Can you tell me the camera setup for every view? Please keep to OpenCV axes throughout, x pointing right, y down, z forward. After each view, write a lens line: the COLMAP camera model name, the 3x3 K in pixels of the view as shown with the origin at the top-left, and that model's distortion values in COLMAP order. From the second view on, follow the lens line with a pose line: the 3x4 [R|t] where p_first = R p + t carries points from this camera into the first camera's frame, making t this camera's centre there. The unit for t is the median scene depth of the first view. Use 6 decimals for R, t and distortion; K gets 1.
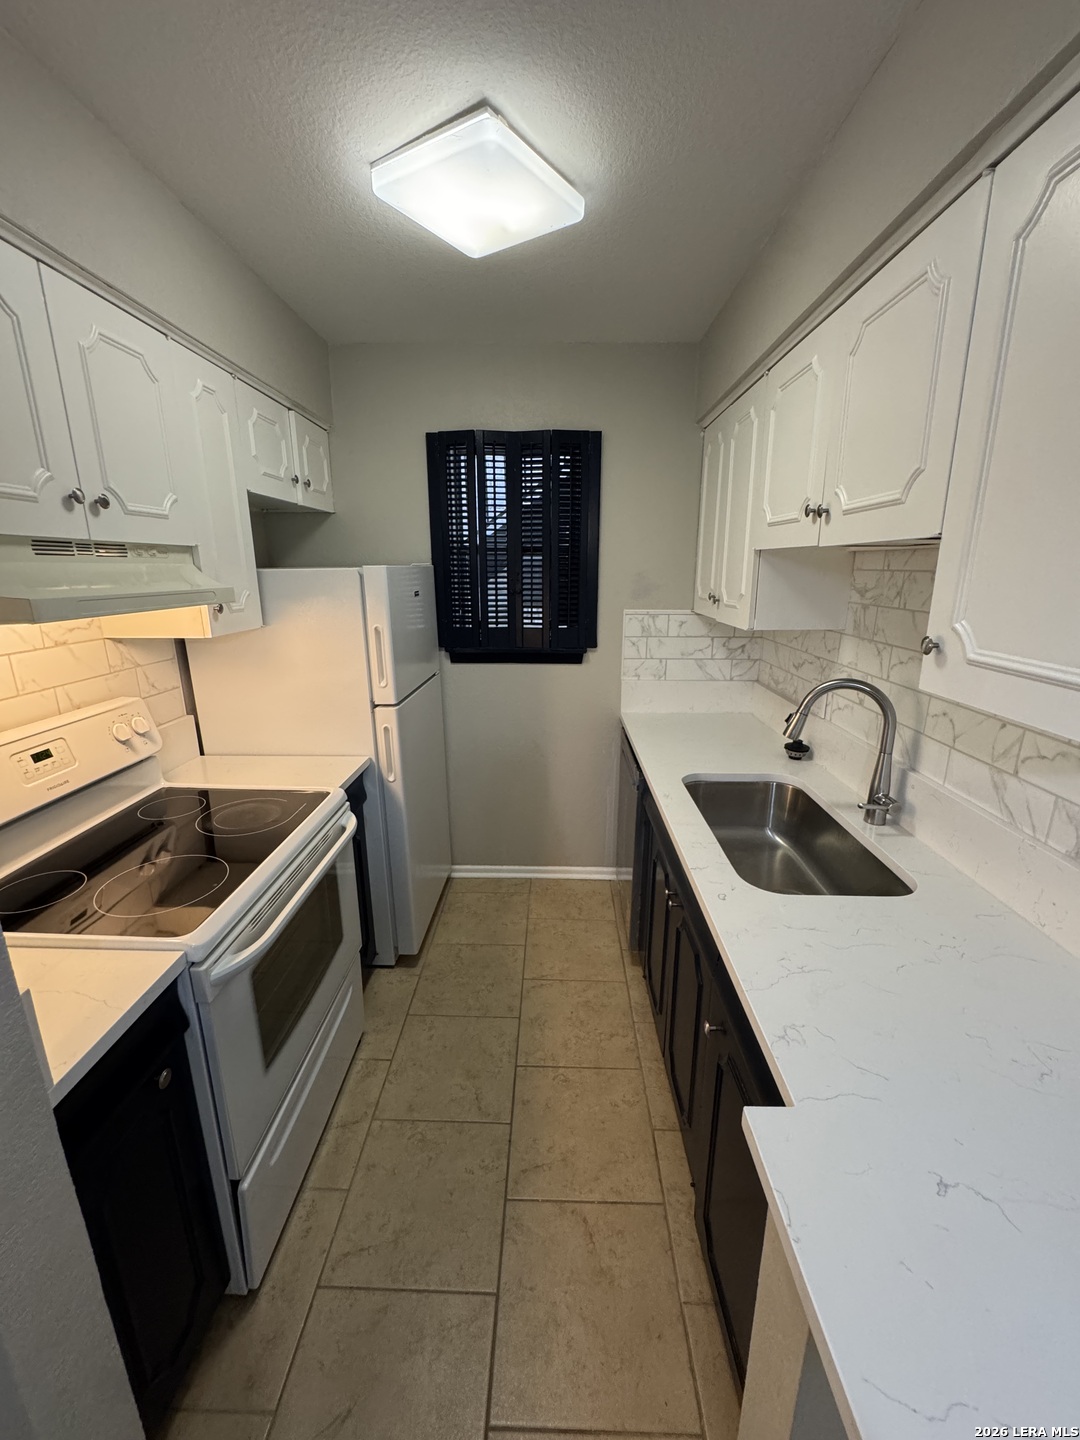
lens RADIAL K [[577.6, 0, 542.9], [0, 577.6, 720.9], [0, 0, 1]] dist [-0.004581, 0.000712]
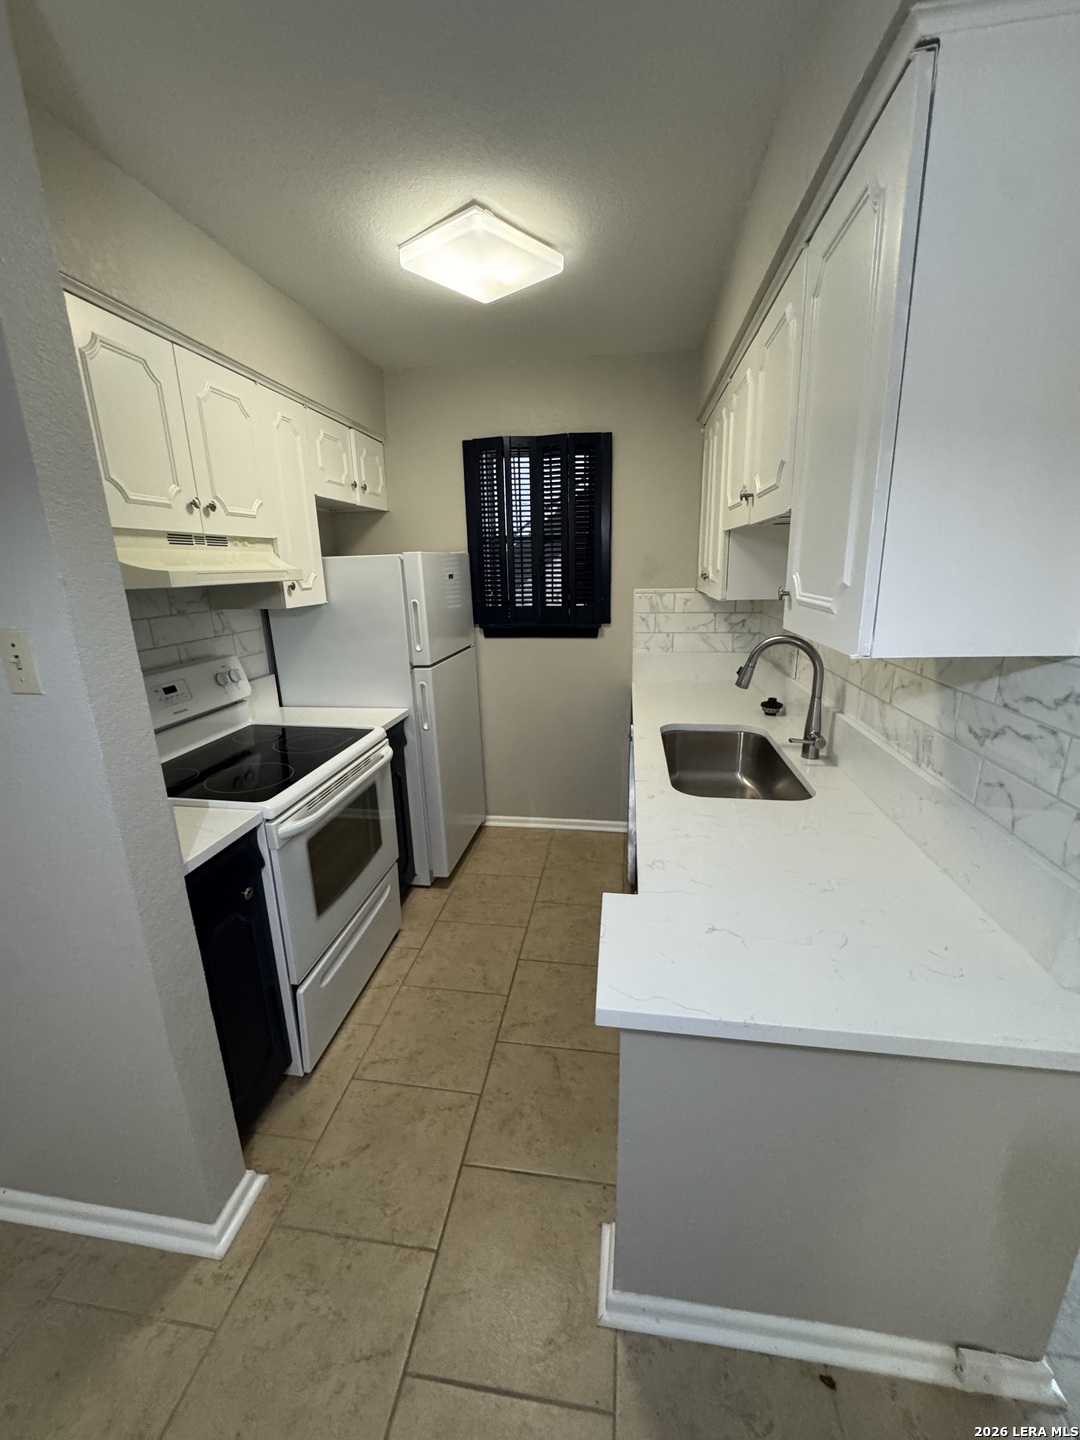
lens RADIAL K [[577.6, 0, 542.6], [0, 577.6, 721.5], [0, 0, 1]] dist [-0.004581, 0.000712]
pose [[0.992408, 0.012969, -0.122301, 0.145092], [-0.011999, 0.999890, 0.008666, 0.081981], [0.122400, -0.007133, 0.992455, -0.202181]]
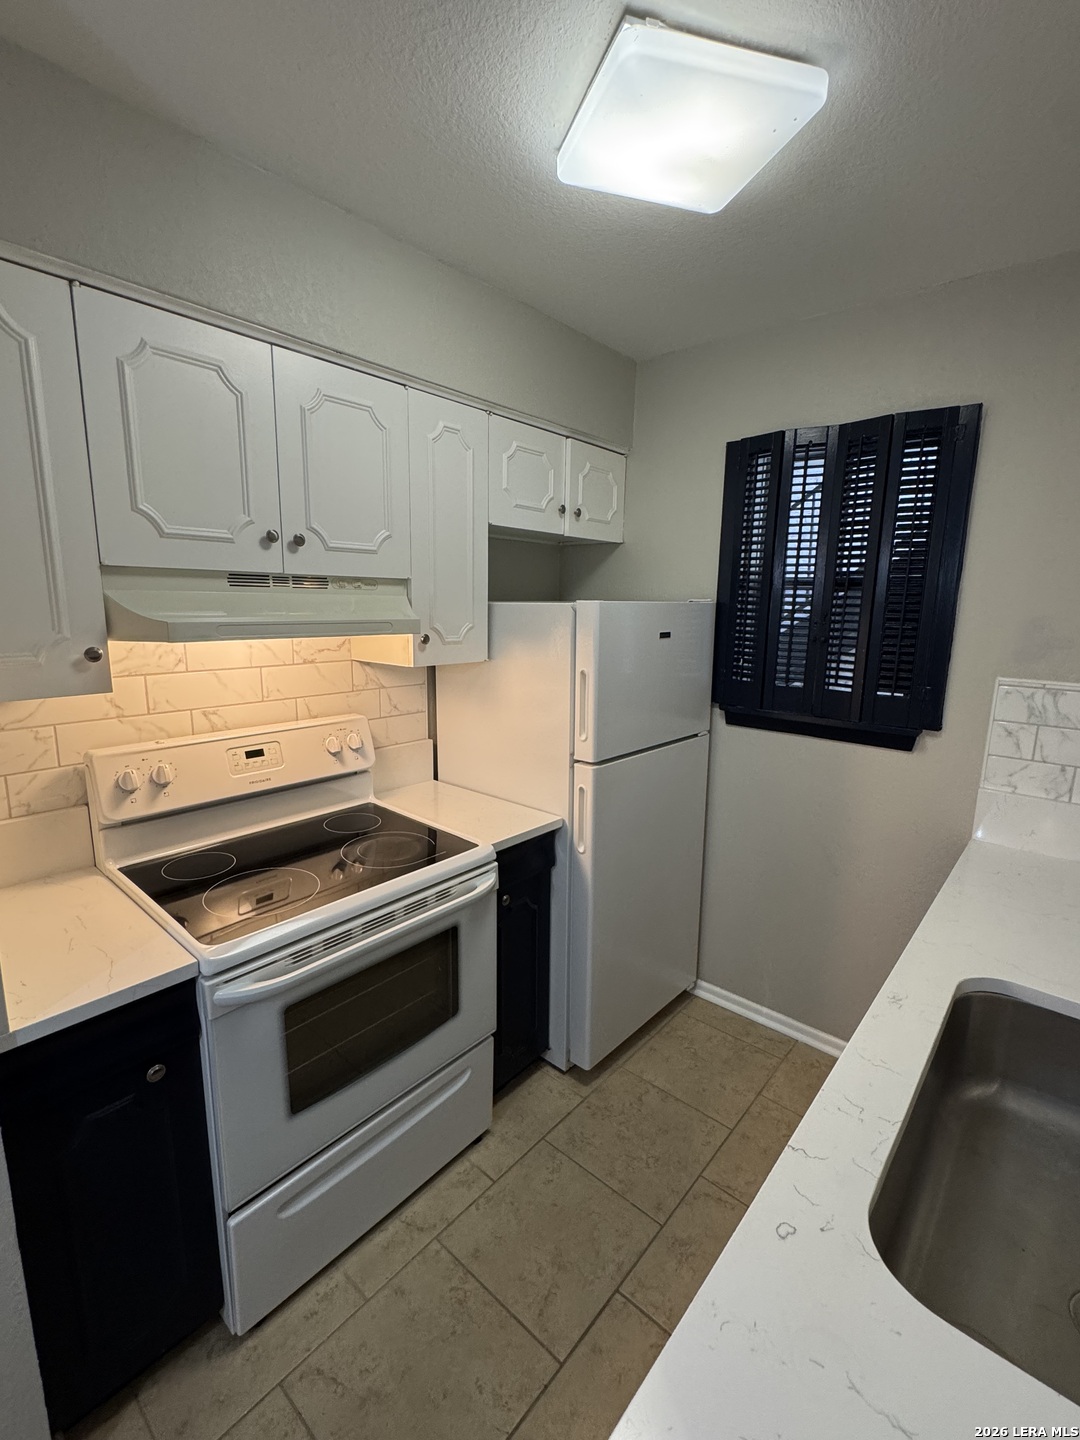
lens RADIAL K [[649.1, 0, 542.2], [0, 649.1, 721.1], [0, 0, 1]] dist [-0.001694, -0.000213]
pose [[0.769909, 0.131382, -0.624483, 0.287046], [-0.181407, 0.983265, -0.016788, -0.063575], [0.611827, 0.126211, 0.780858, 0.223865]]
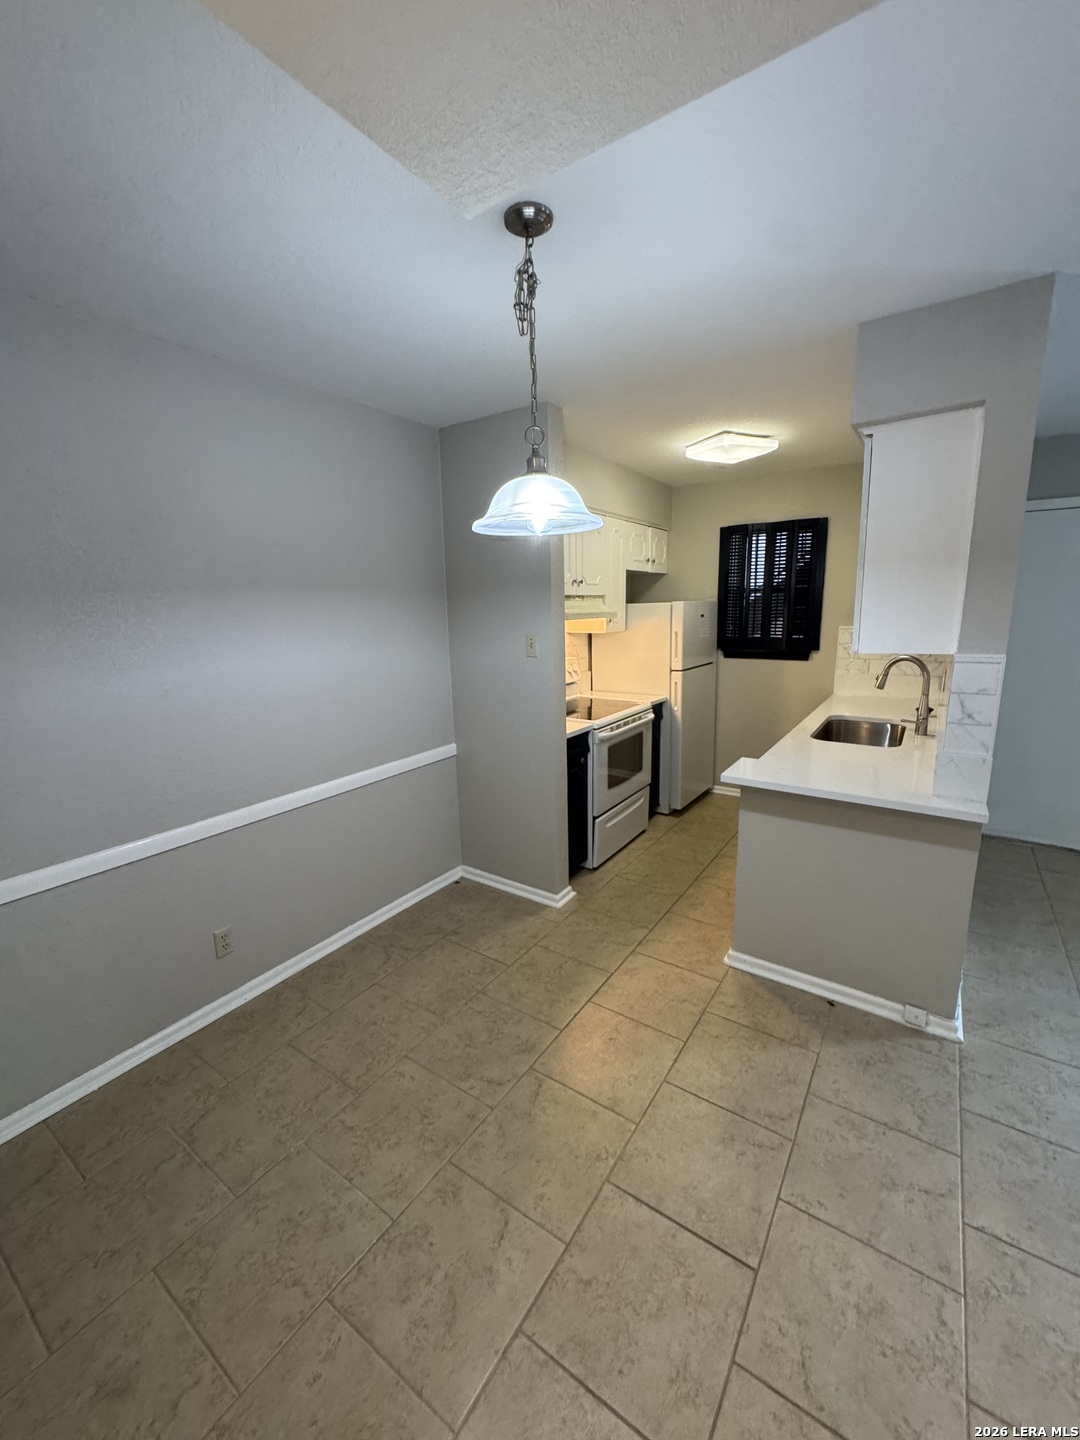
lens RADIAL K [[577.6, 0, 541.4], [0, 577.6, 722.1], [0, 0, 1]] dist [-0.004581, 0.000712]
pose [[0.837534, 0.090861, -0.538777, 0.456308], [-0.121156, 0.992412, -0.020975, 0.266216], [0.532783, 0.082844, 0.842187, -0.978155]]
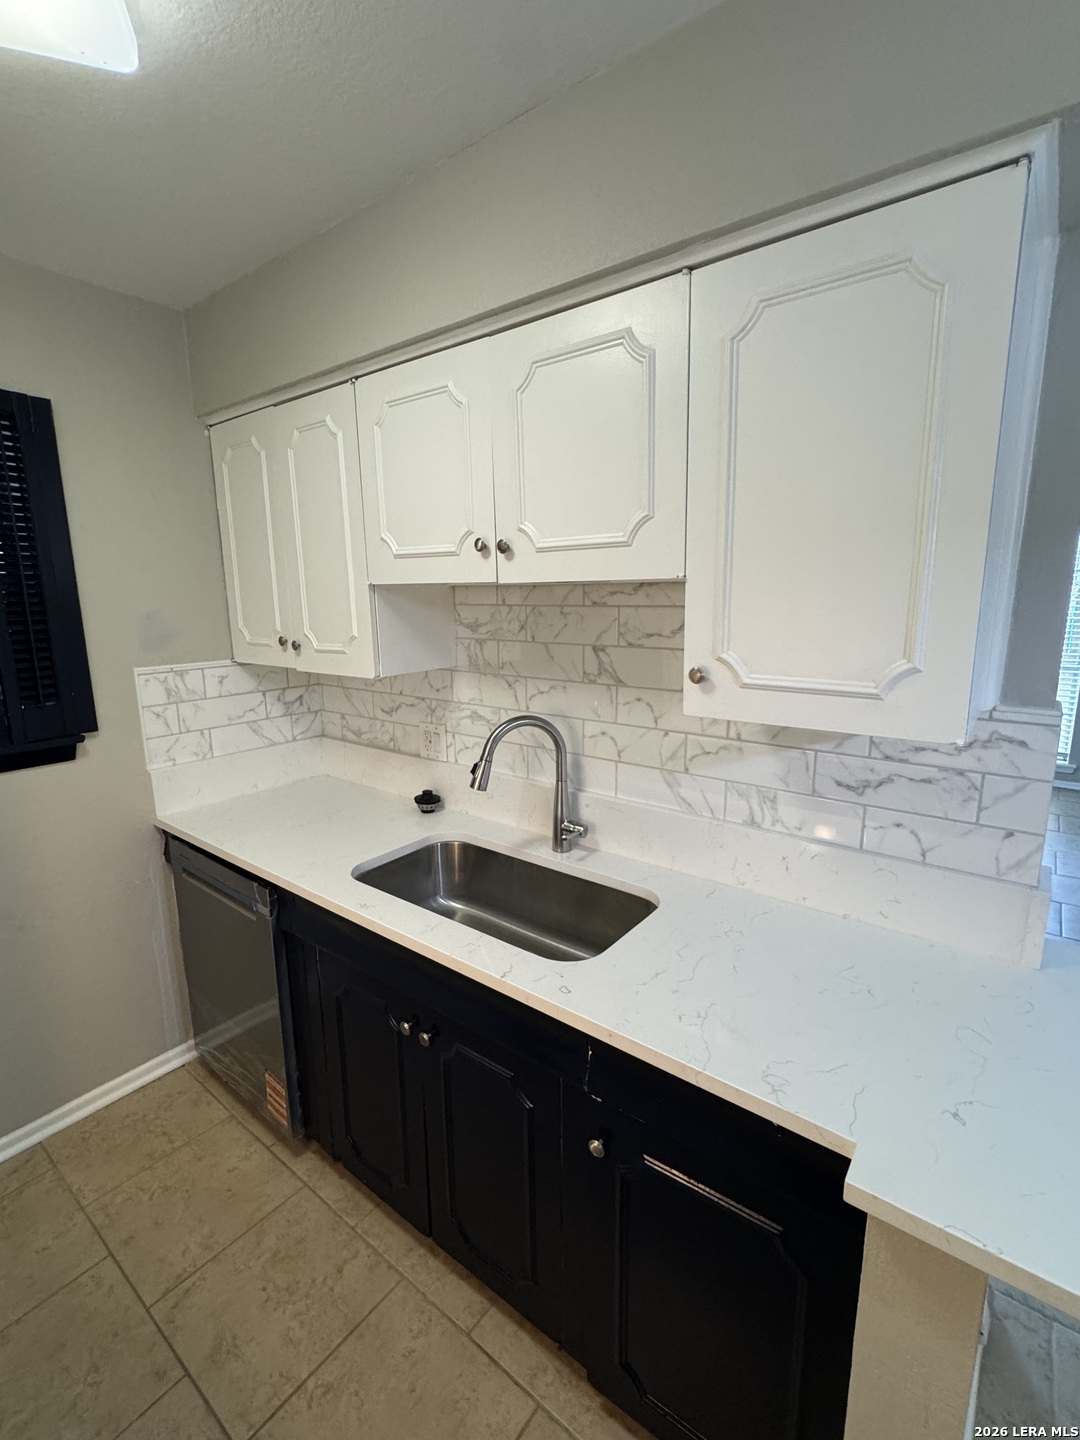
lens RADIAL K [[649.1, 0, 539.9], [0, 649.1, 721.2], [0, 0, 1]] dist [-0.001694, -0.000213]
pose [[0.595663, -0.164795, 0.786148, -0.254841], [0.218914, 0.974984, 0.038509, -0.080825], [-0.772828, 0.149160, 0.616838, 0.243999]]
